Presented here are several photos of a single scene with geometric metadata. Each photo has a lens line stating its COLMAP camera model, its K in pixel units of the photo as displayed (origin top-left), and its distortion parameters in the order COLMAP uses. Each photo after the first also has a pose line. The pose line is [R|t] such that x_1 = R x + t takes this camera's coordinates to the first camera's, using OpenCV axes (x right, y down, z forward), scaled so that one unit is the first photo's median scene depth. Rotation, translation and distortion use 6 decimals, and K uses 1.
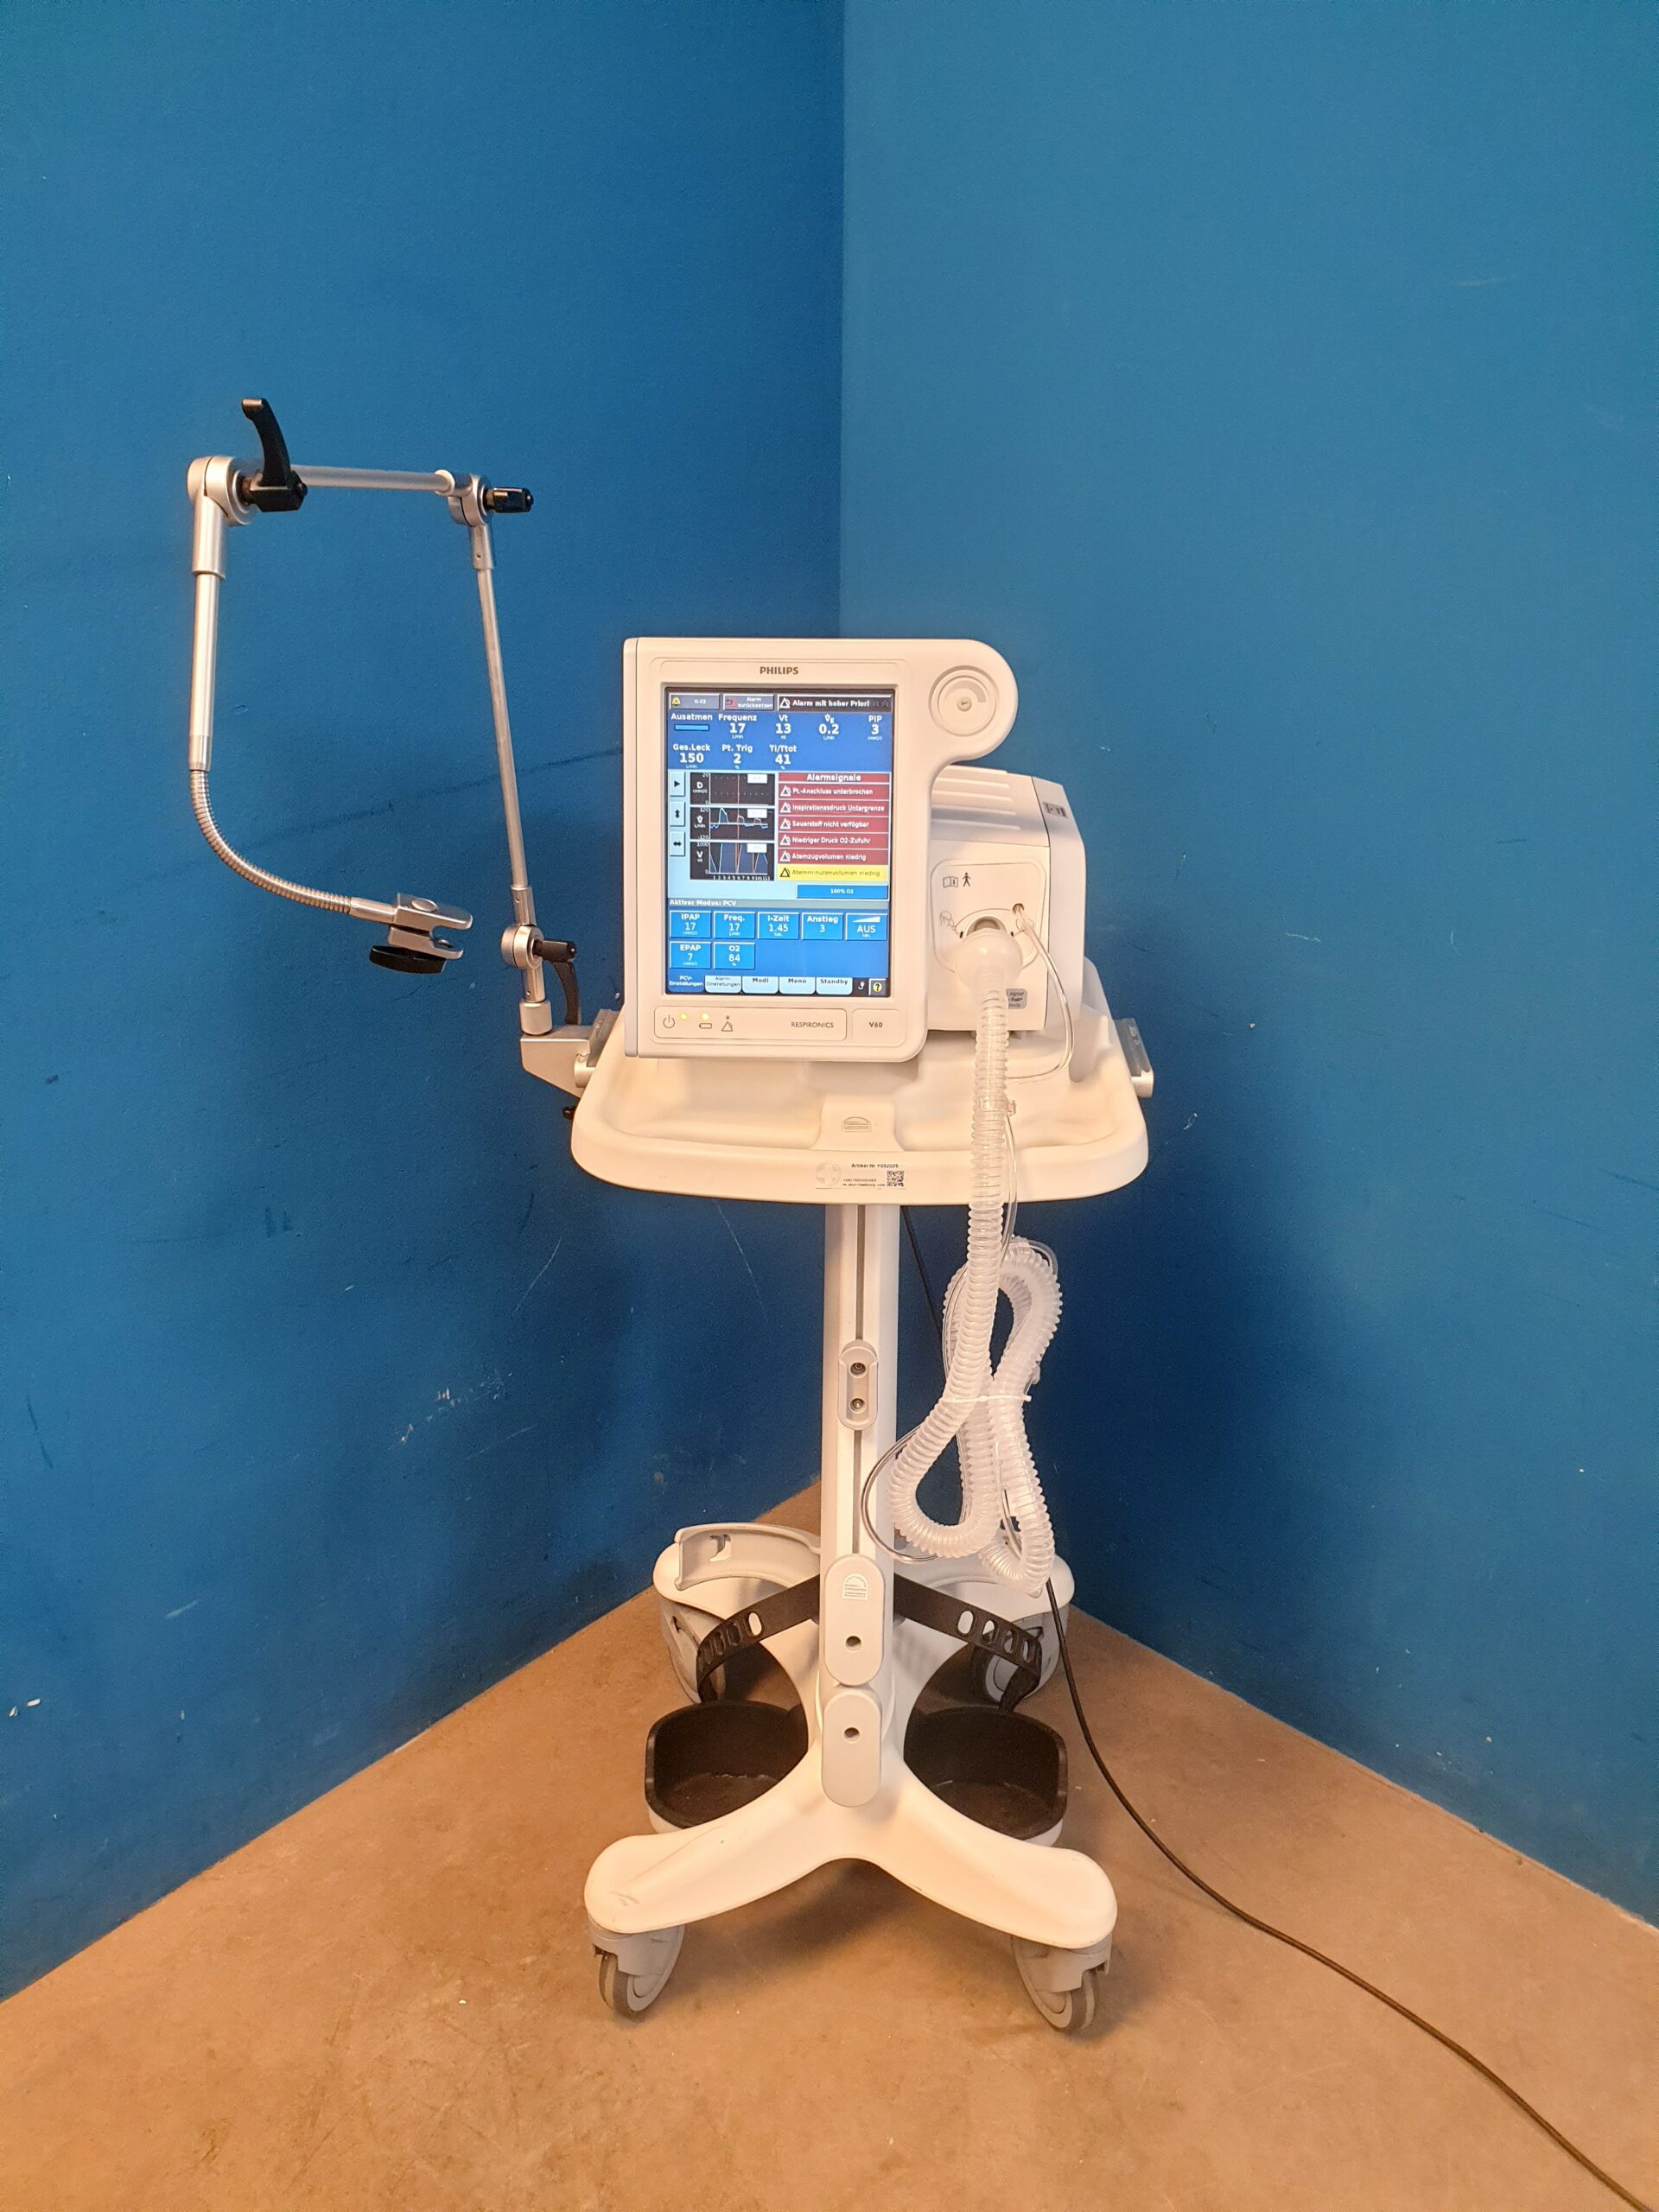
lens RADIAL K [[1822.6, 0, 846.5], [0, 1822.6, 1180.6], [0, 0, 1]] dist [0.069483, -0.108611]
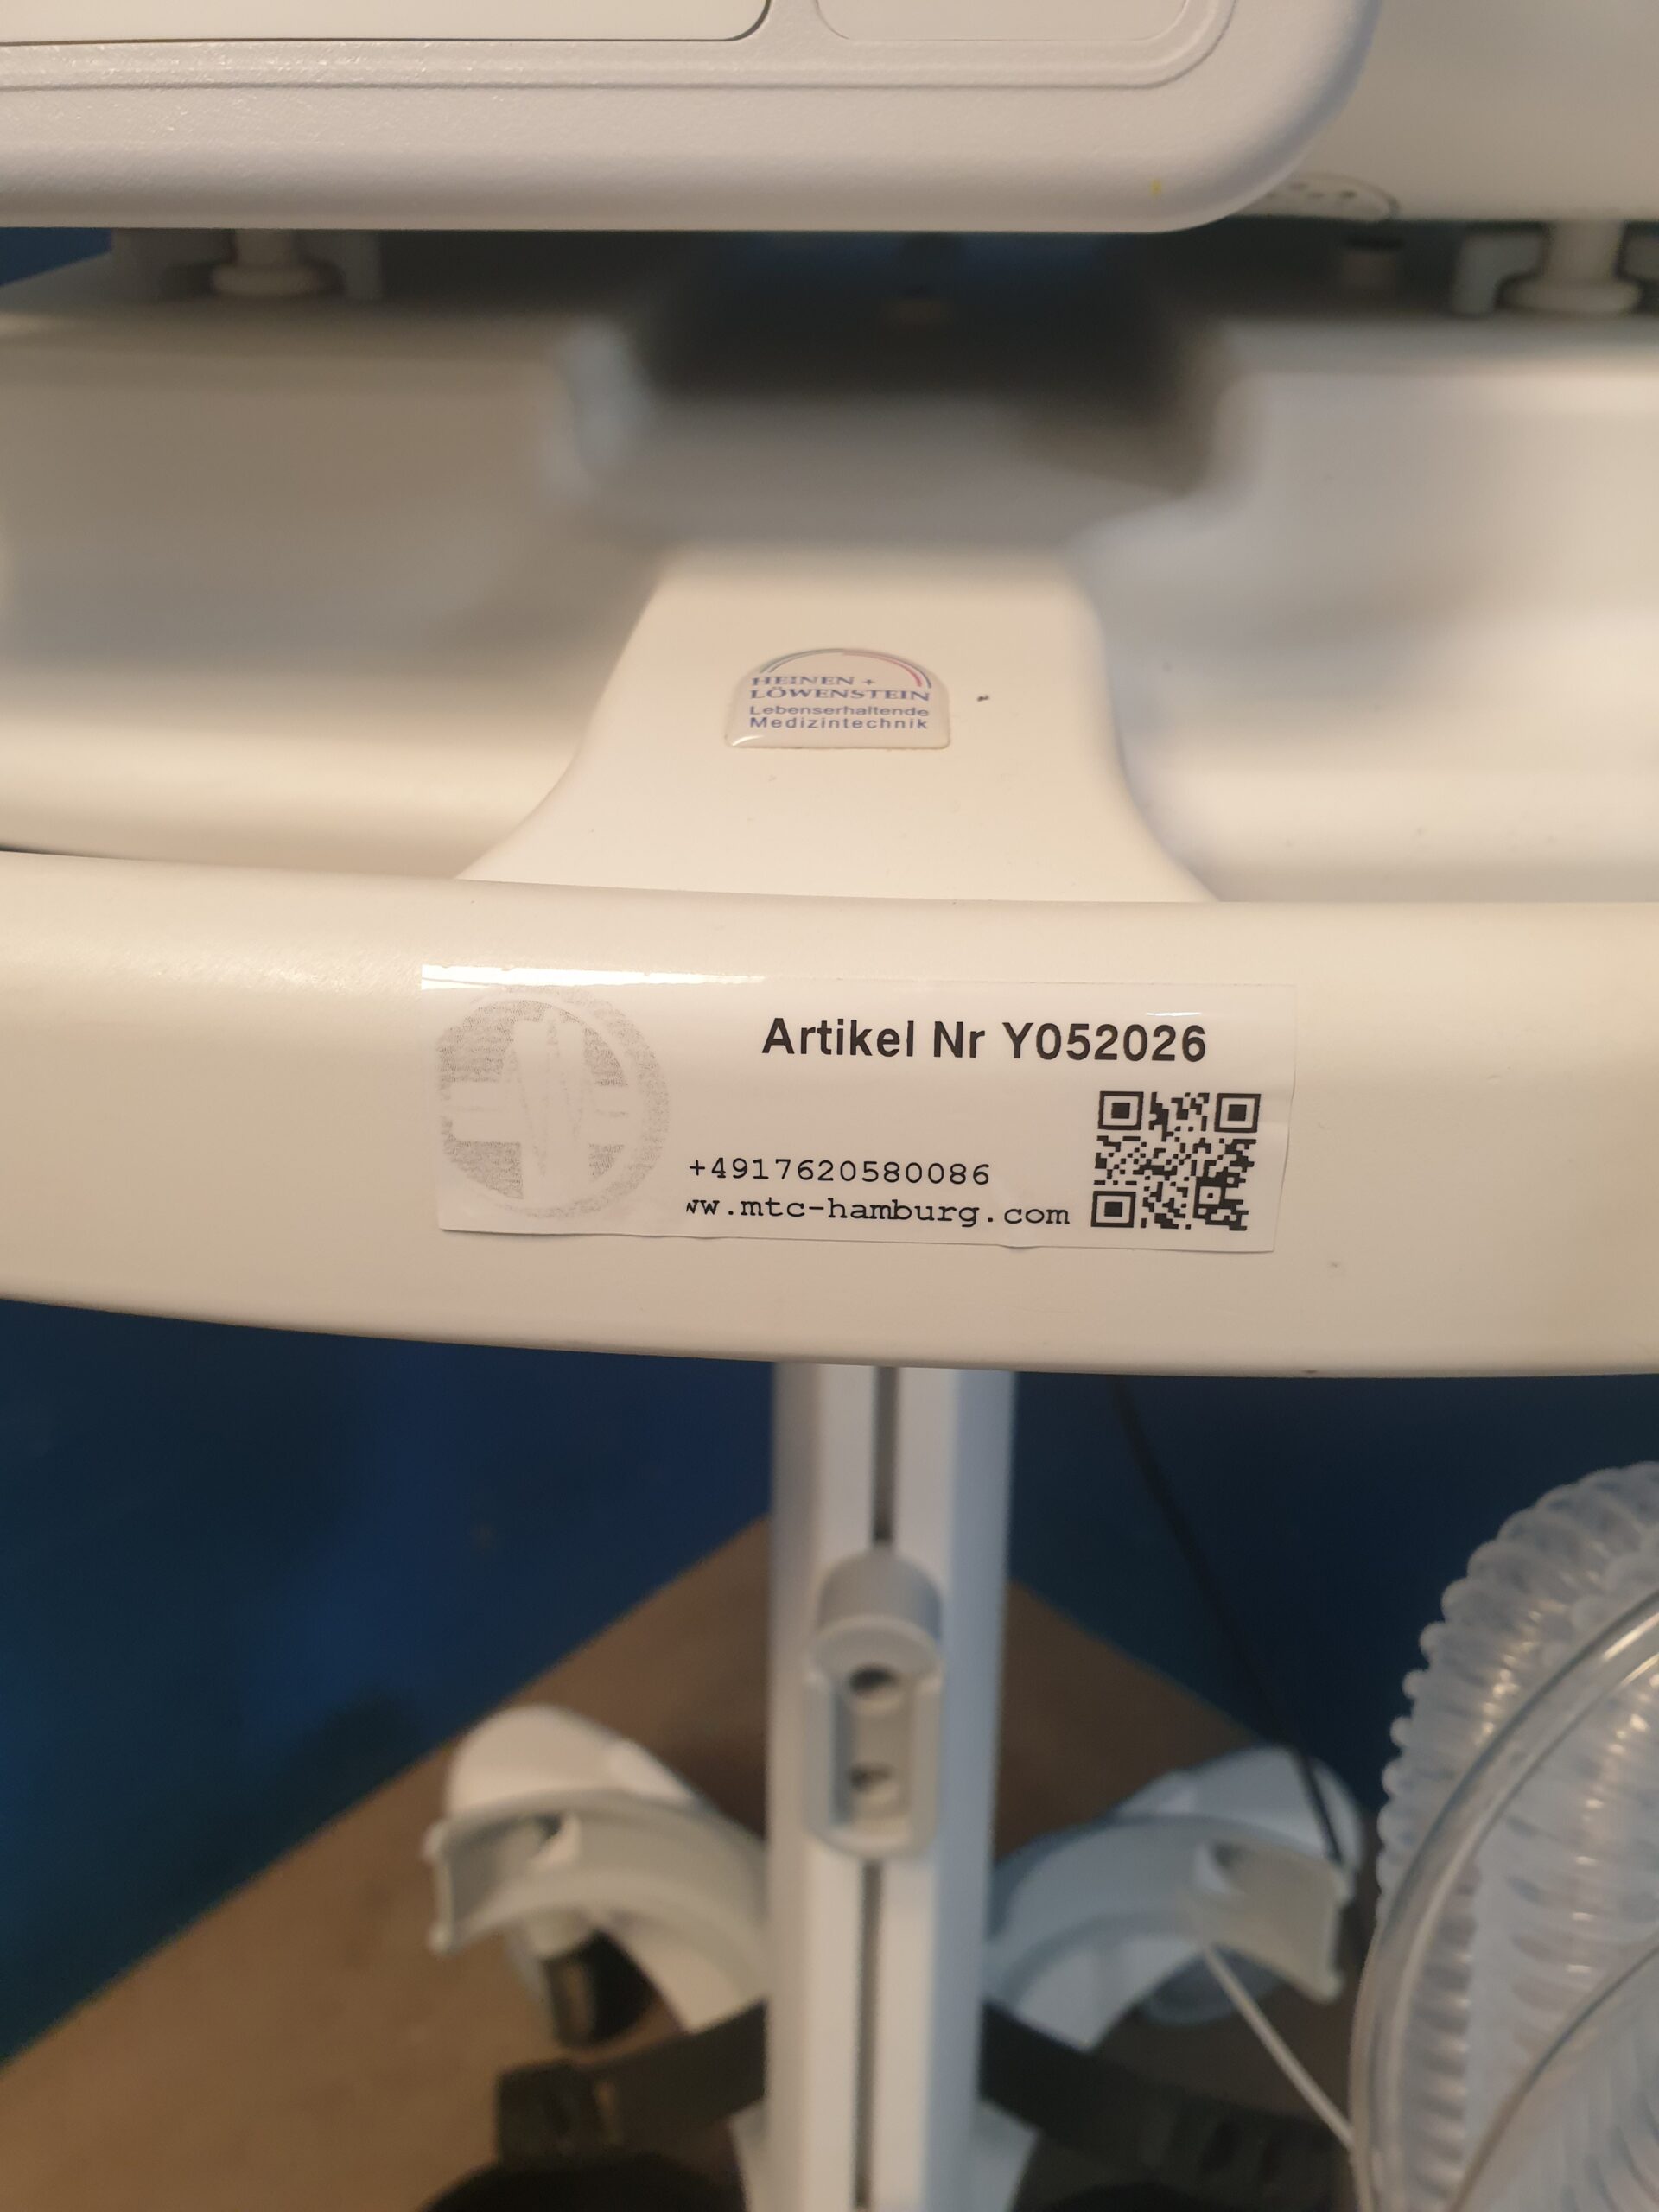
lens RADIAL K [[1870.3, 0, 830.3], [0, 1870.3, 1137.0], [0, 0, 1]] dist [0.005832, 0.004618]
pose [[0.999126, 0.016432, -0.038425, 0.010684], [-0.011064, 0.990652, 0.135966, -0.016418], [0.040300, -0.135422, 0.989968, 0.862006]]
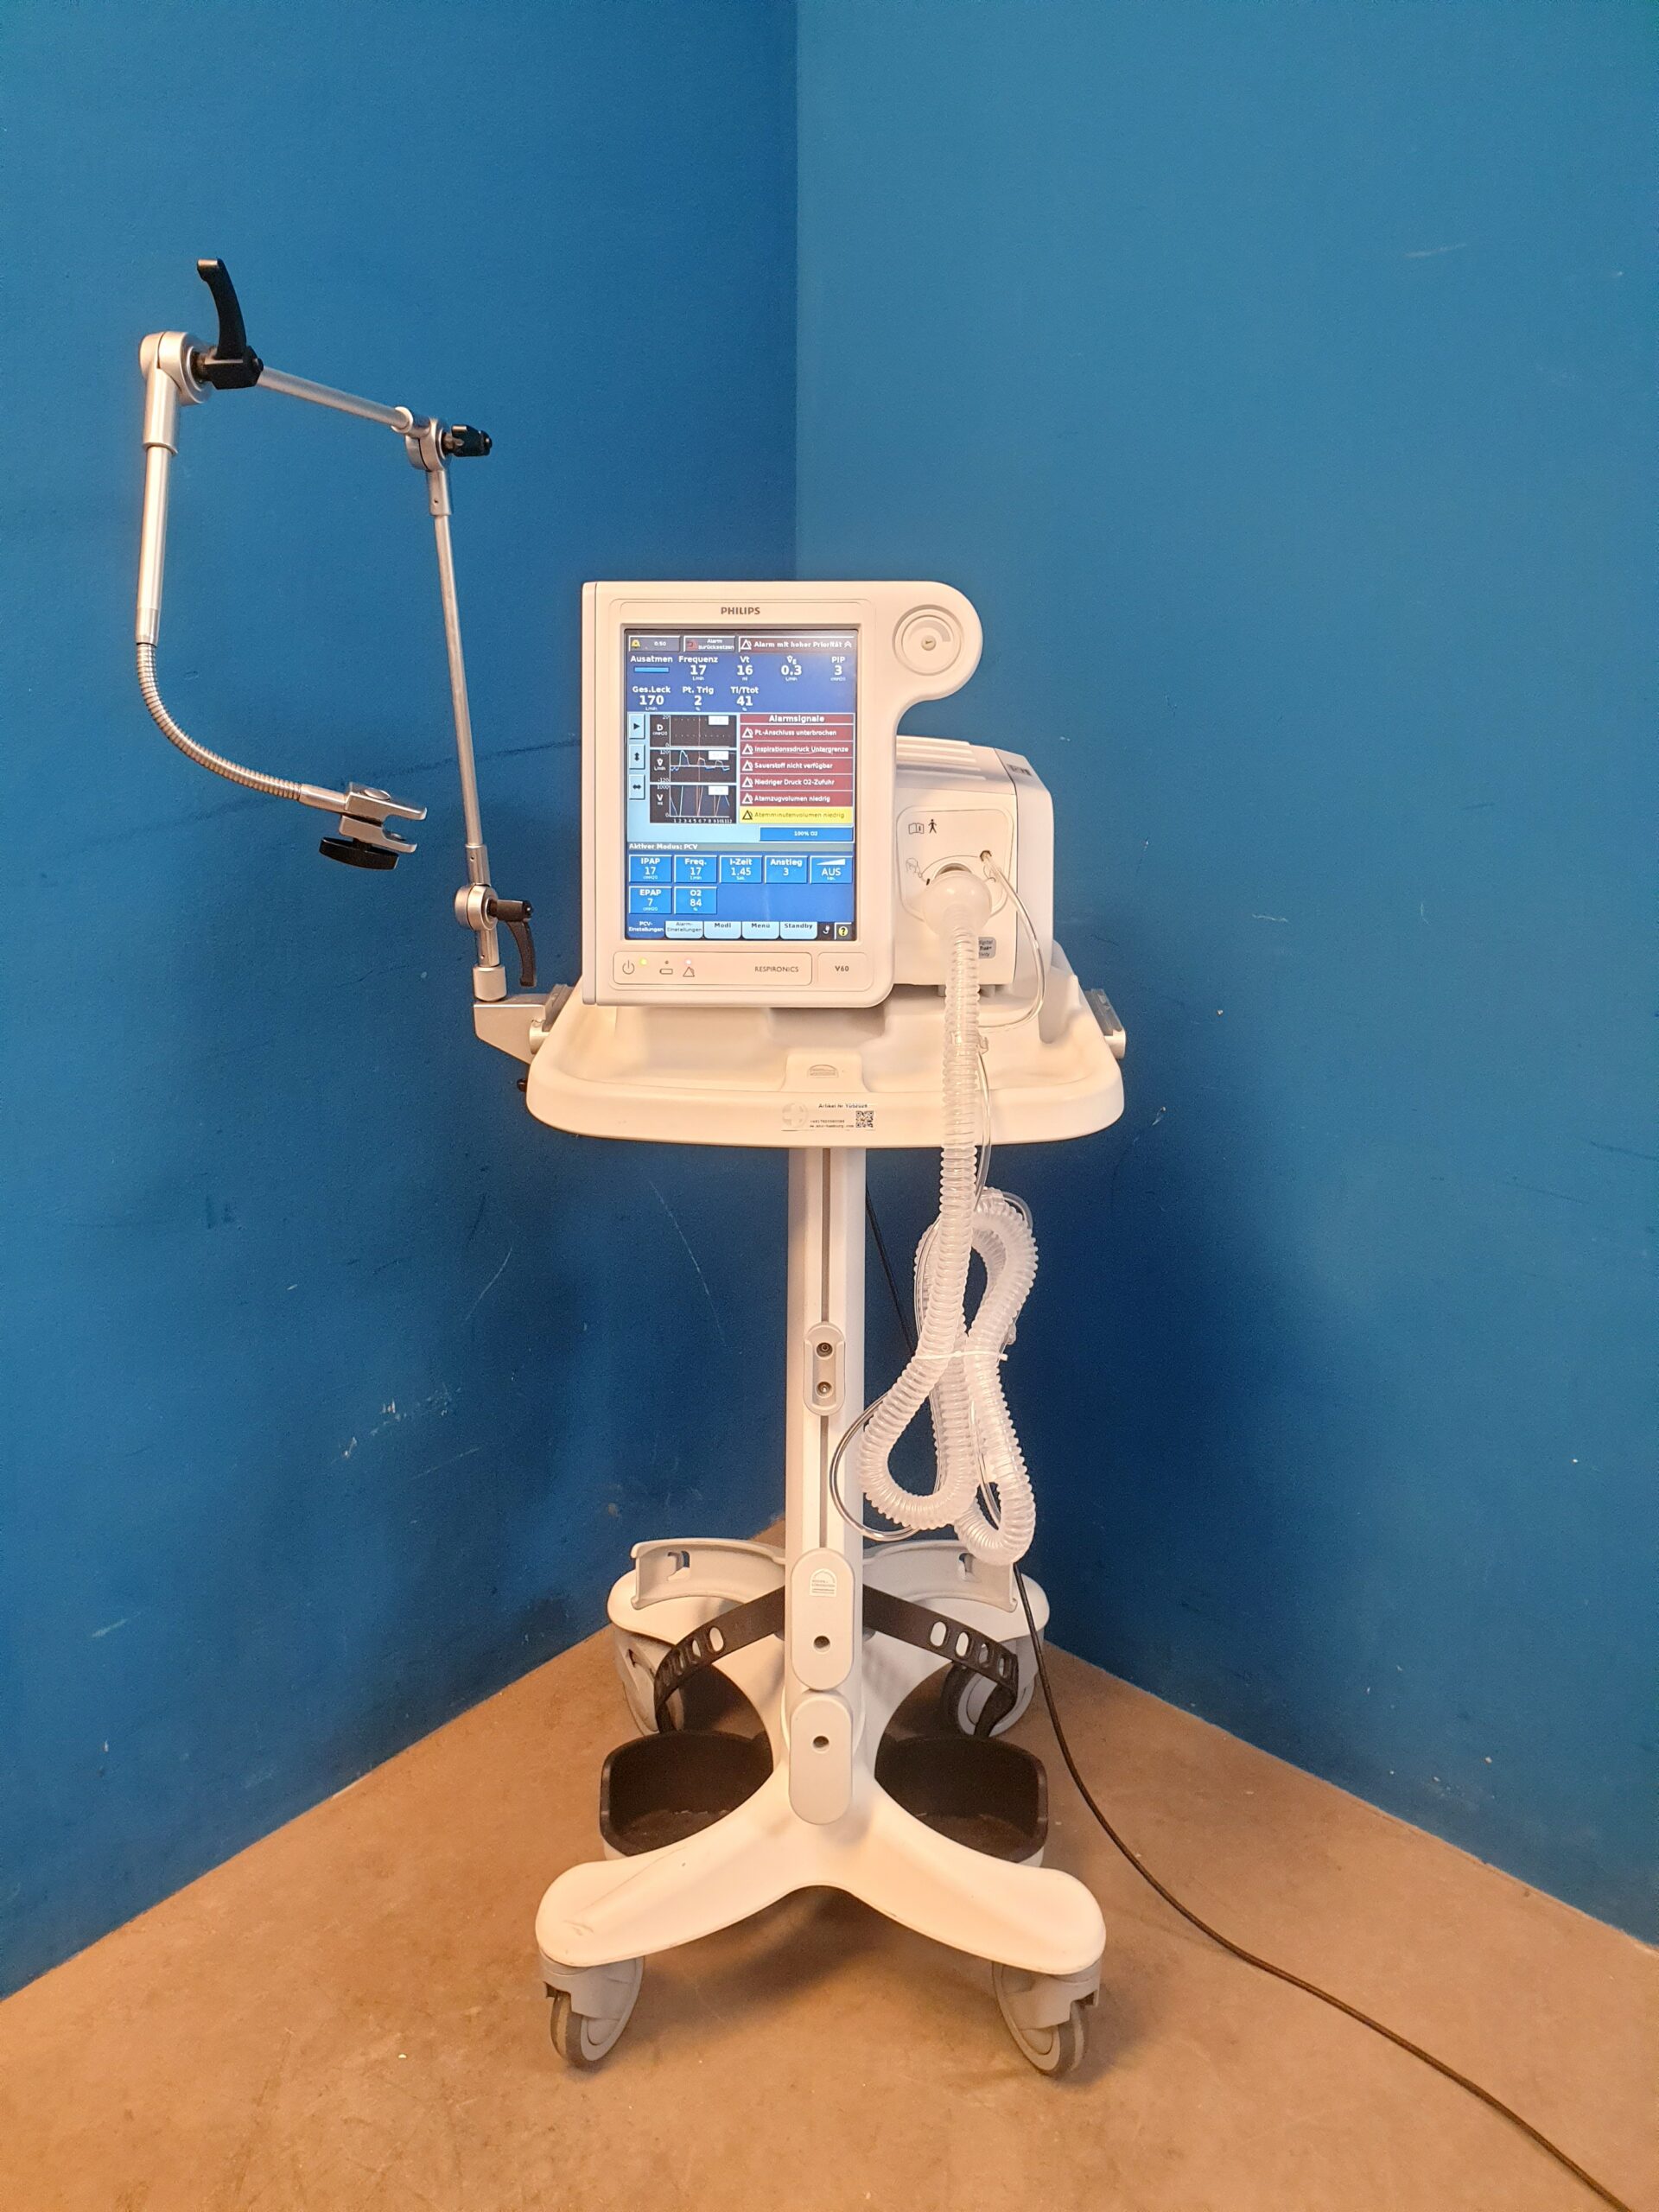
lens RADIAL K [[1830.5, 0, 829.0], [0, 1830.5, 1137.8], [0, 0, 1]] dist [0.058259, -0.080719]
pose [[0.999791, -0.008273, 0.018694, -0.009780], [0.009902, 0.996001, -0.088796, 0.090926], [-0.017885, 0.088962, 0.995874, 0.037231]]
